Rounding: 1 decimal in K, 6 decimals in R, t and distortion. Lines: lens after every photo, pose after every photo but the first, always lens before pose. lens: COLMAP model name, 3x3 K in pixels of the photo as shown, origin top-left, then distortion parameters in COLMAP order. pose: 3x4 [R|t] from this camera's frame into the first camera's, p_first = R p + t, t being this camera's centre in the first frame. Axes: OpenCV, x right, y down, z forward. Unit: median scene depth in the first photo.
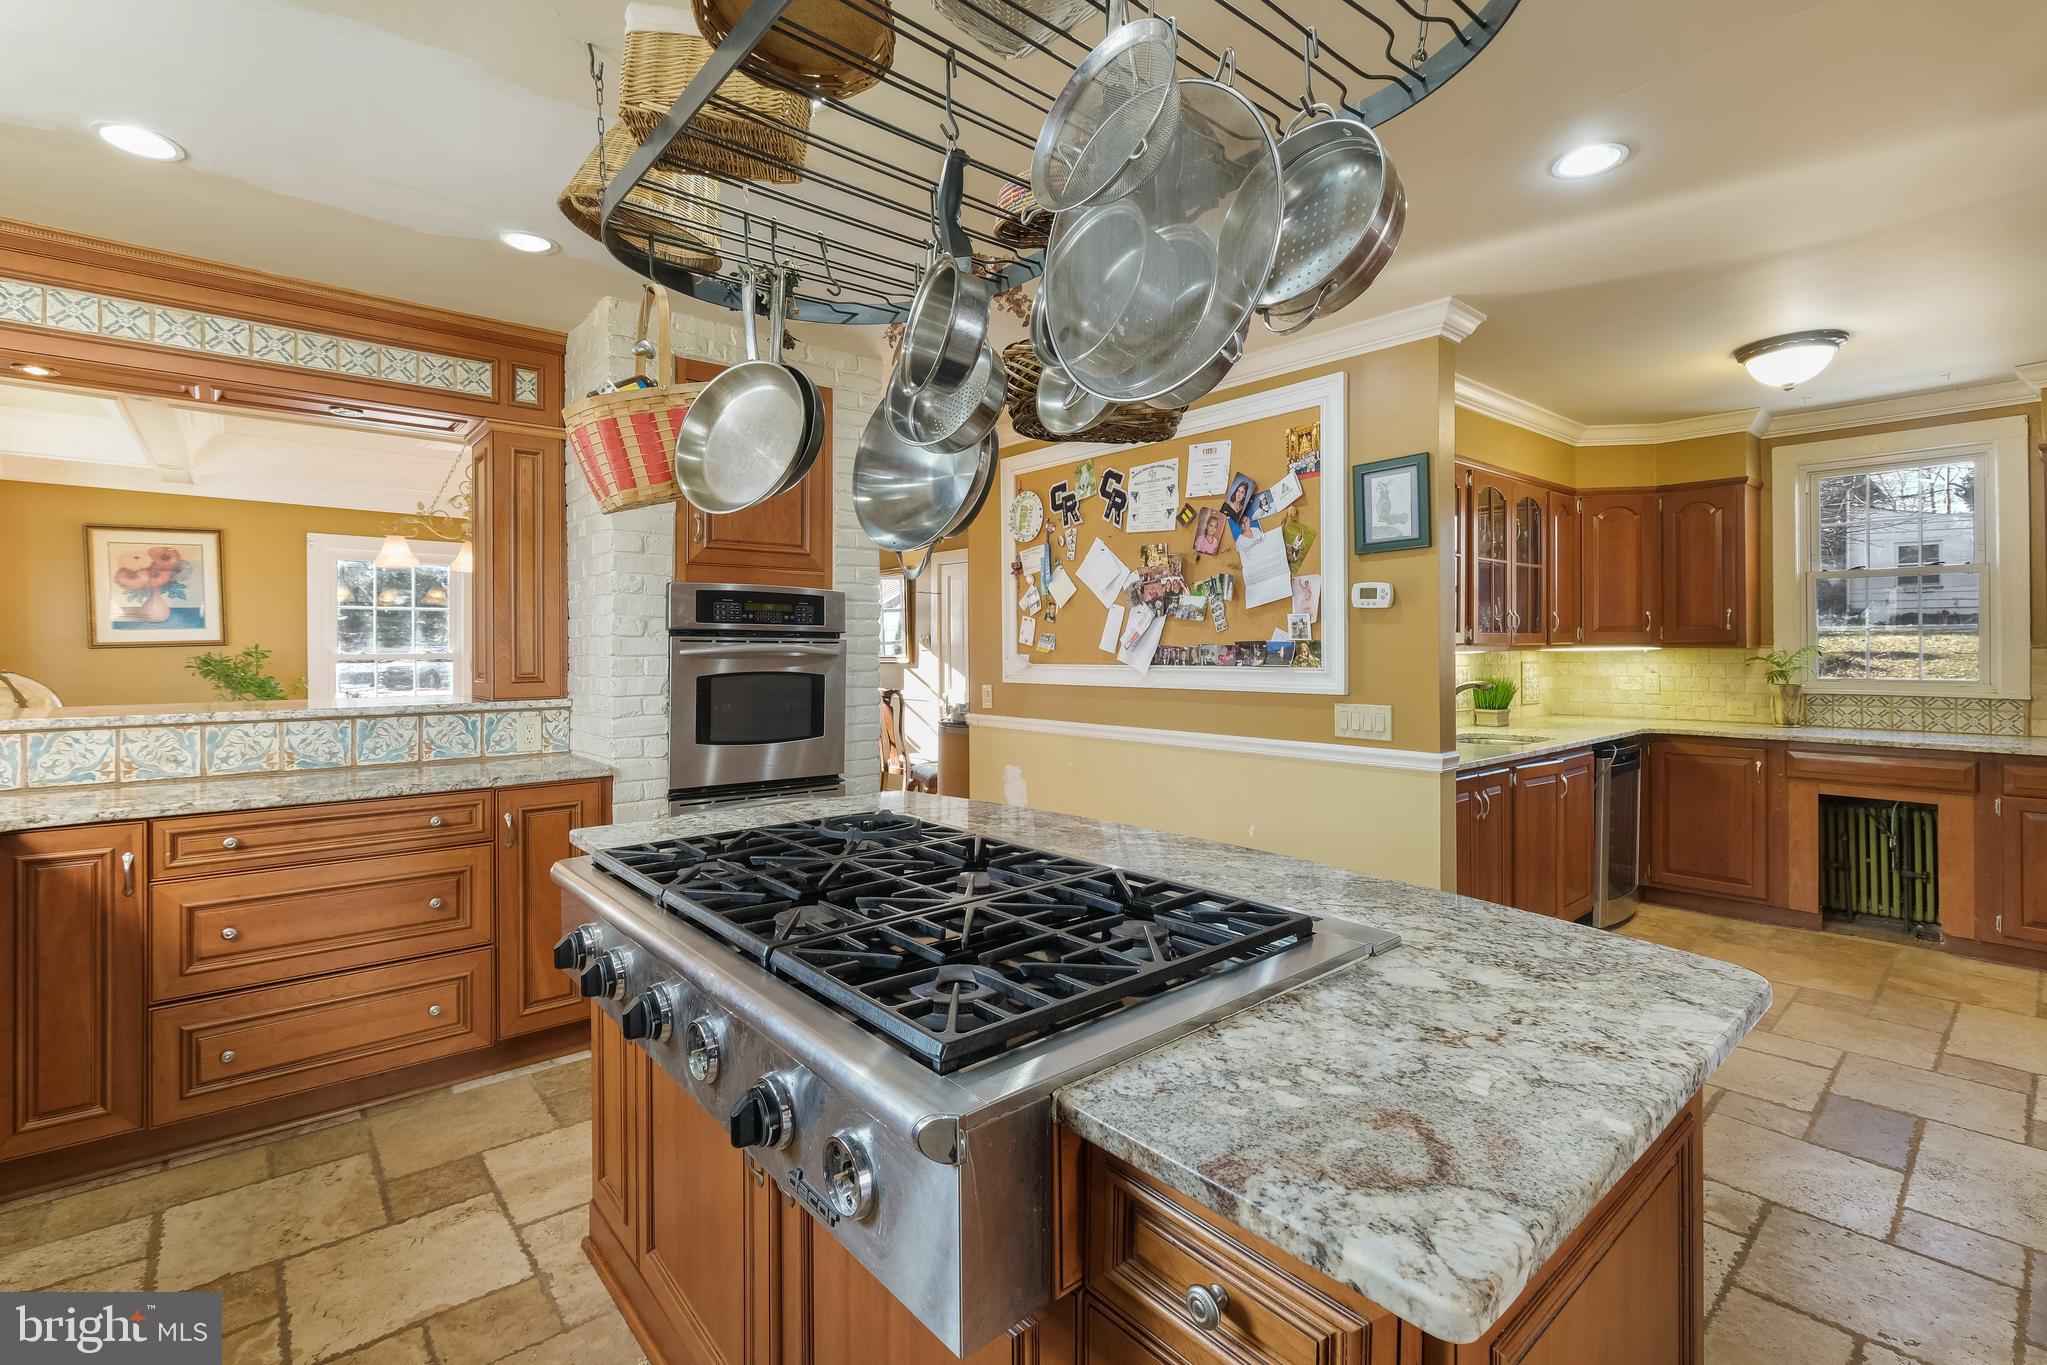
lens RADIAL K [[883.7, 0, 1050.0], [0, 883.7, 648.4], [0, 0, 1]] dist [-0.007793, 0.001094]
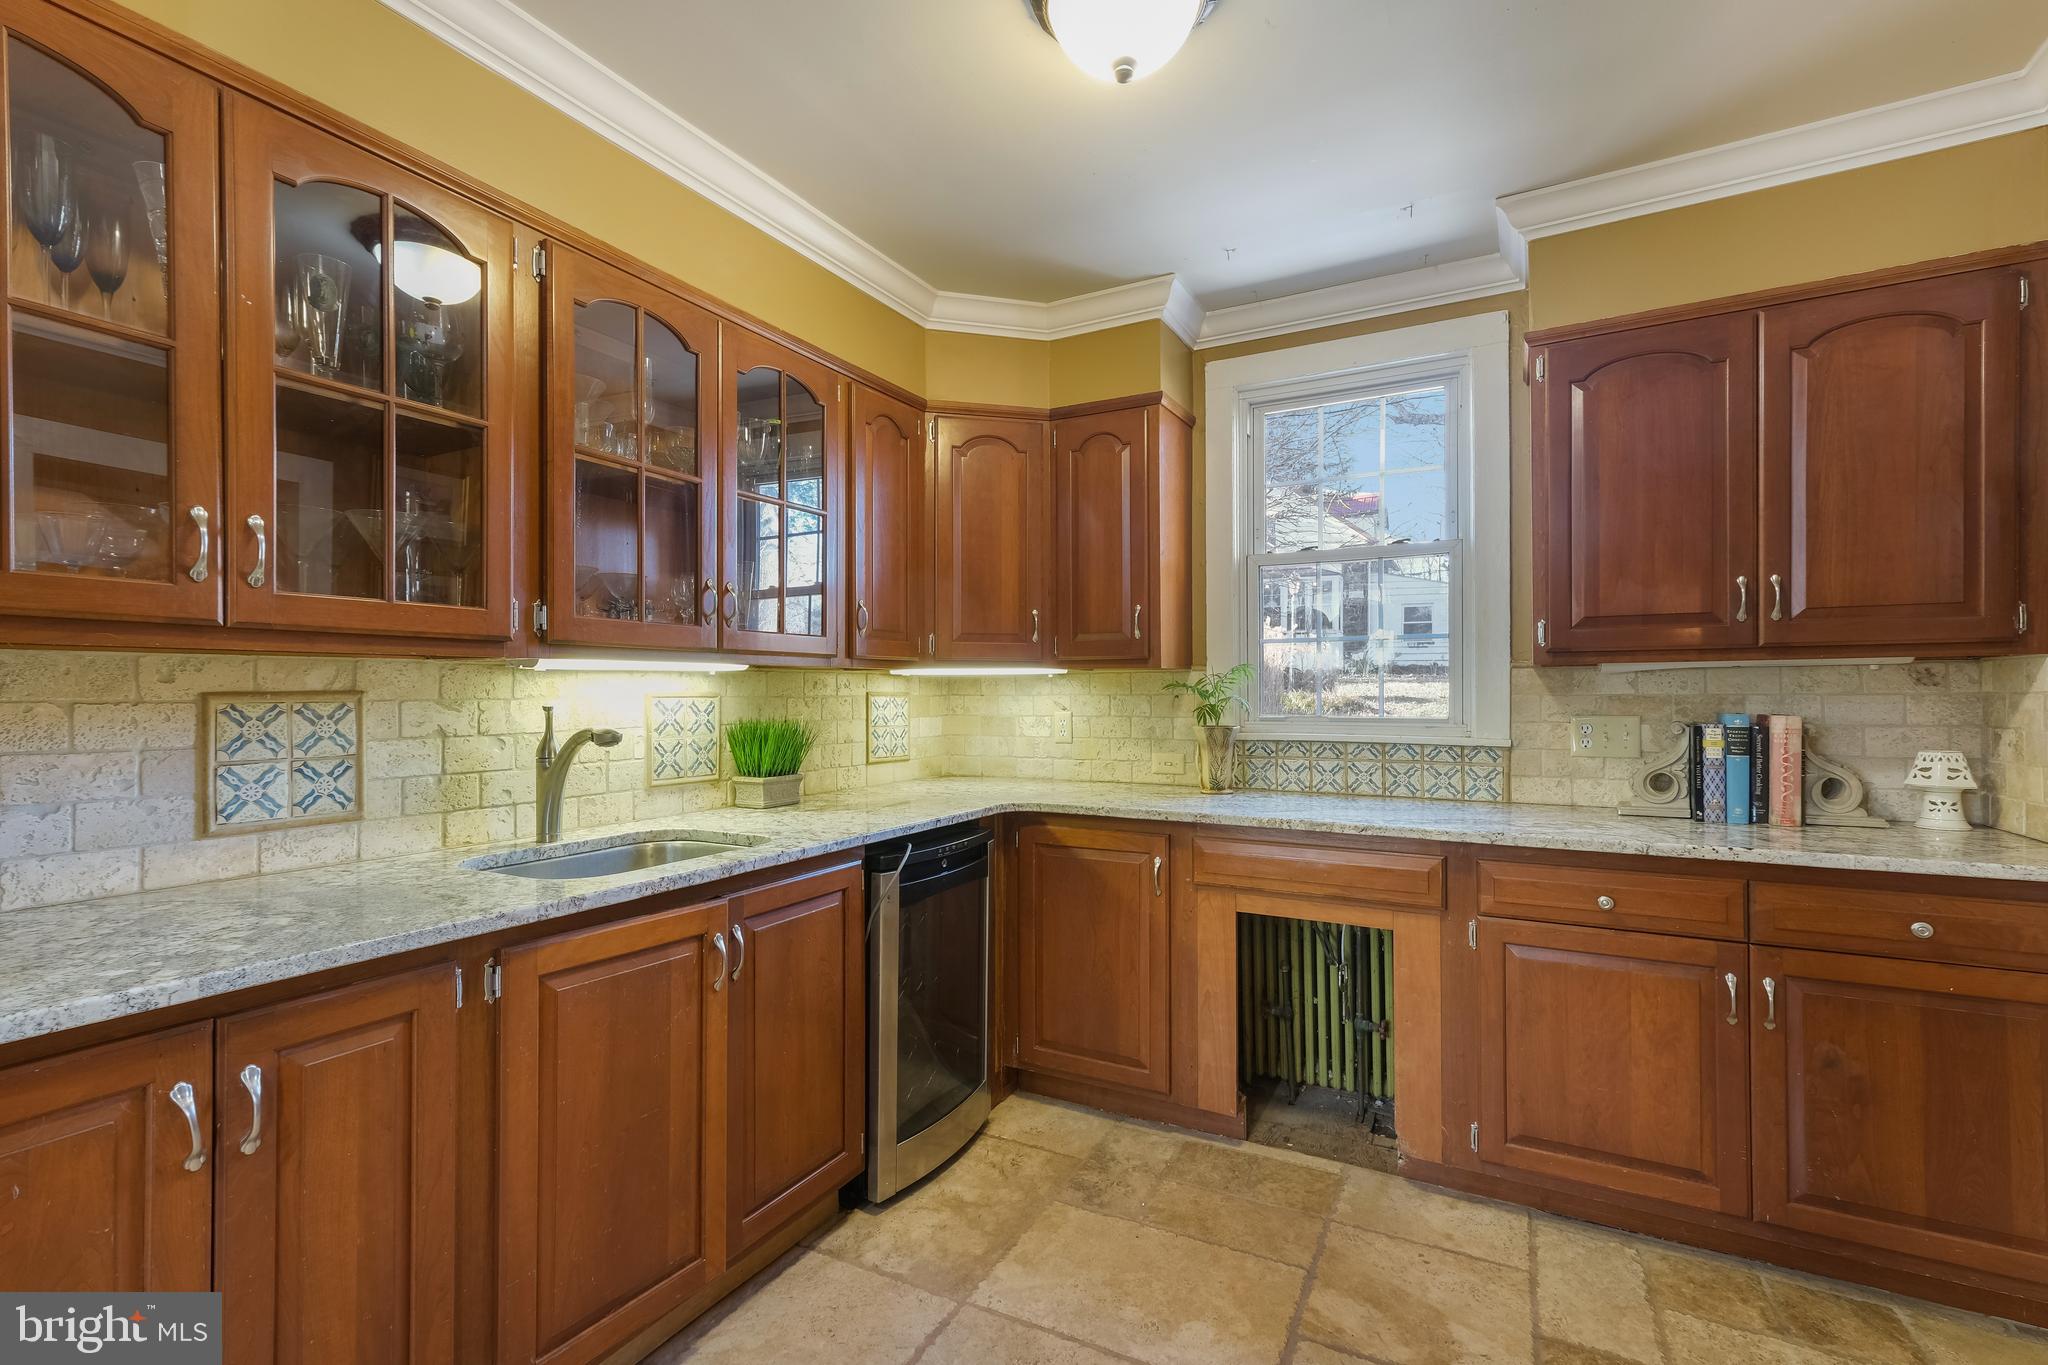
lens RADIAL K [[884.2, 0, 1024.5], [0, 884.2, 691.3], [0, 0, 1]] dist [-0.007793, 0.001094]
pose [[0.937065, 0.005331, 0.349113, 0.413788], [-0.003118, 0.999971, -0.006900, 0.017662], [-0.349140, 0.005377, 0.937055, 0.384062]]
